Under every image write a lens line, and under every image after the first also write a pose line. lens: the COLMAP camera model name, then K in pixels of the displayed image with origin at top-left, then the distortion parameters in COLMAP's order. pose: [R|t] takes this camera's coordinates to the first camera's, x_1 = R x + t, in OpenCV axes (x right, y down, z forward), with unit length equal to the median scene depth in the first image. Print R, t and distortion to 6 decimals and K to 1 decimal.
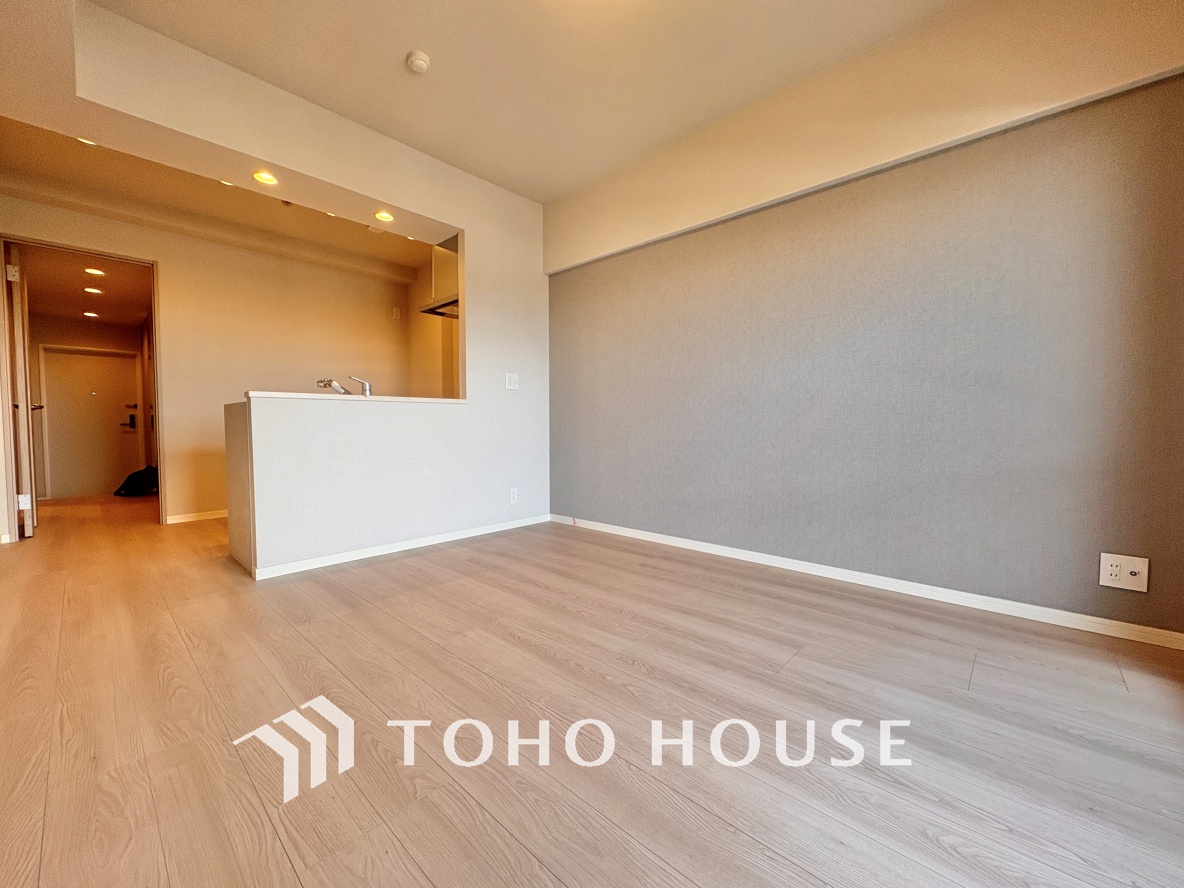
lens RADIAL K [[471.7, 0, 592.8], [0, 471.7, 442.6], [0, 0, 1]] dist [-0.000047, 0.000035]
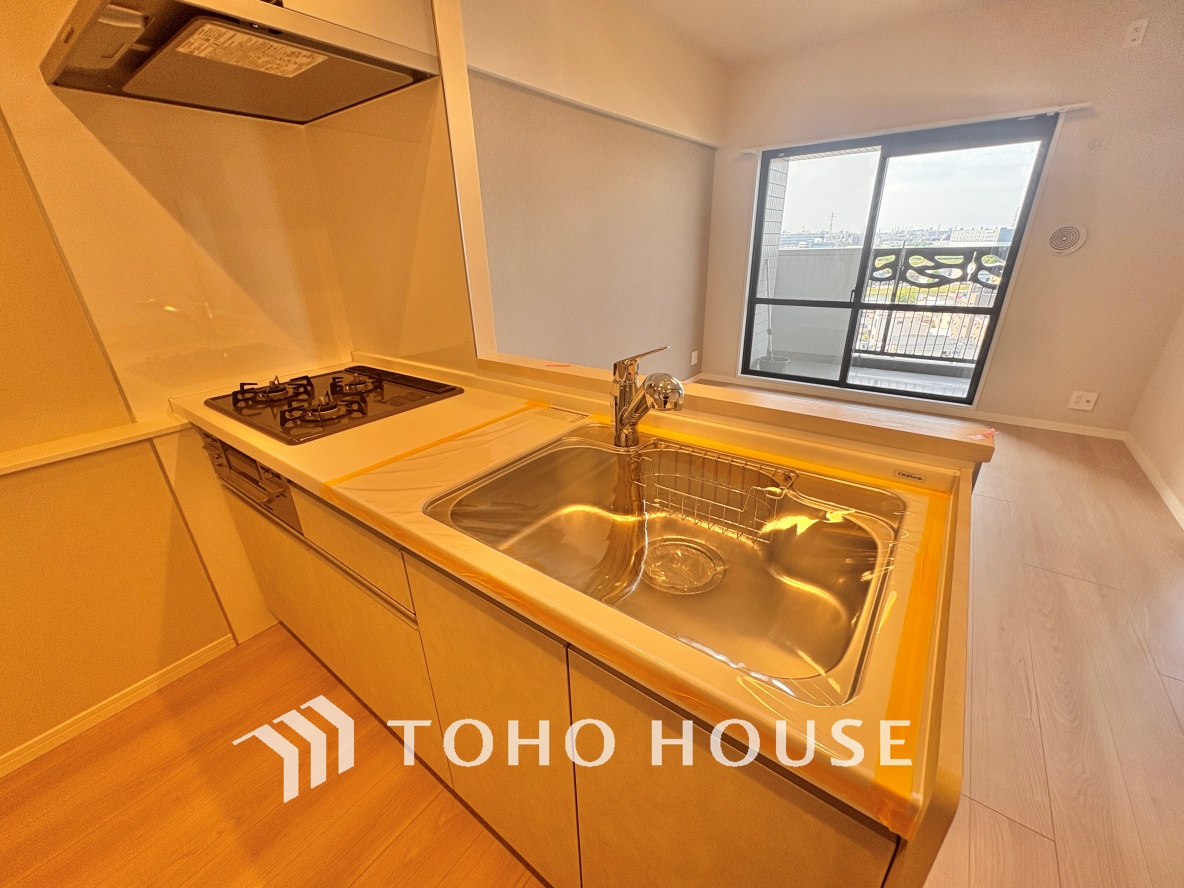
lens RADIAL K [[468.2, 0, 592.1], [0, 468.2, 442.0], [0, 0, 1]] dist [-0.002368, -0.000766]
pose [[-0.098706, -0.383618, 0.918201, -0.942369], [0.067709, 0.917980, 0.390805, -0.238505], [-0.992810, 0.100745, -0.064636, 1.225101]]
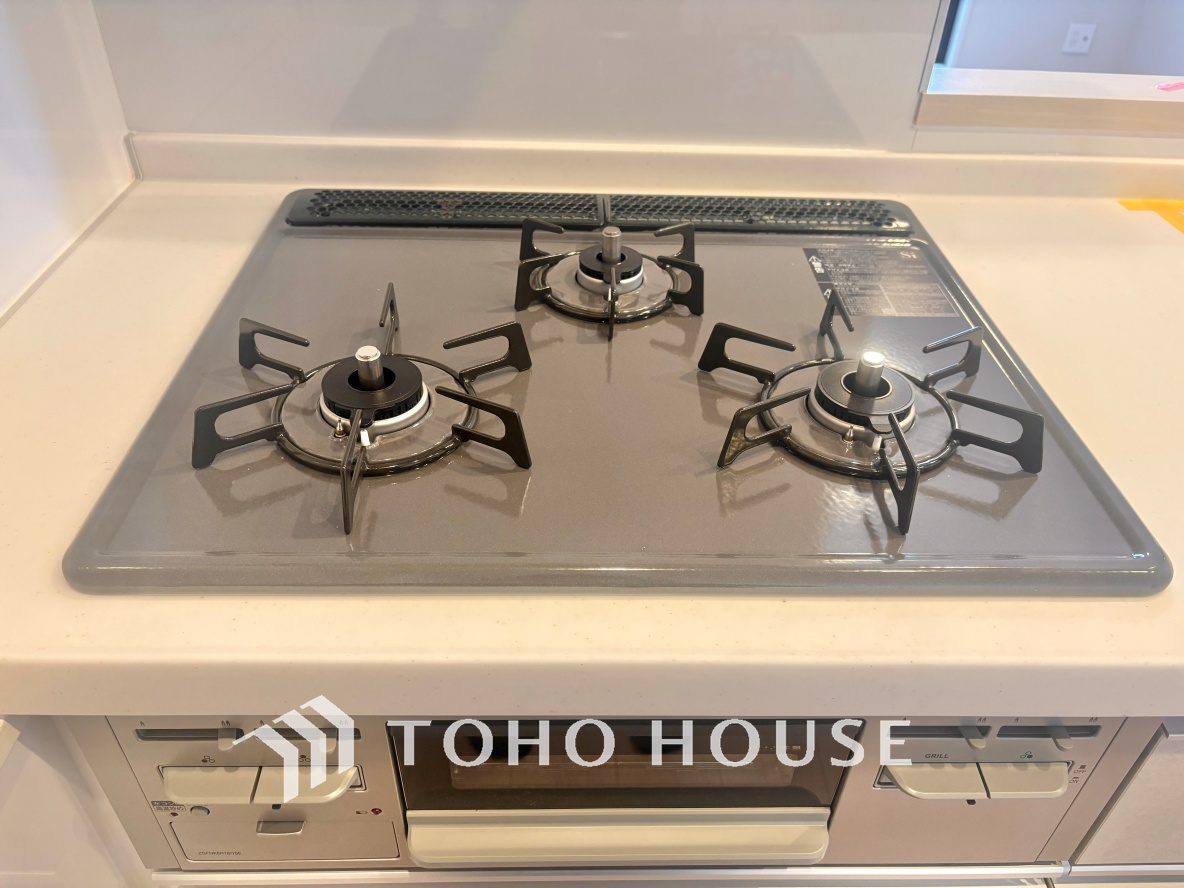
lens RADIAL K [[905.9, 0, 592.0], [0, 905.9, 444.0], [0, 0, 1]] dist [0.025904, -0.001537]
pose [[-0.693091, -0.455874, 0.558394, -0.528635], [-0.001748, 0.775693, 0.631108, -0.234265], [-0.720848, 0.436439, -0.538422, 1.656505]]
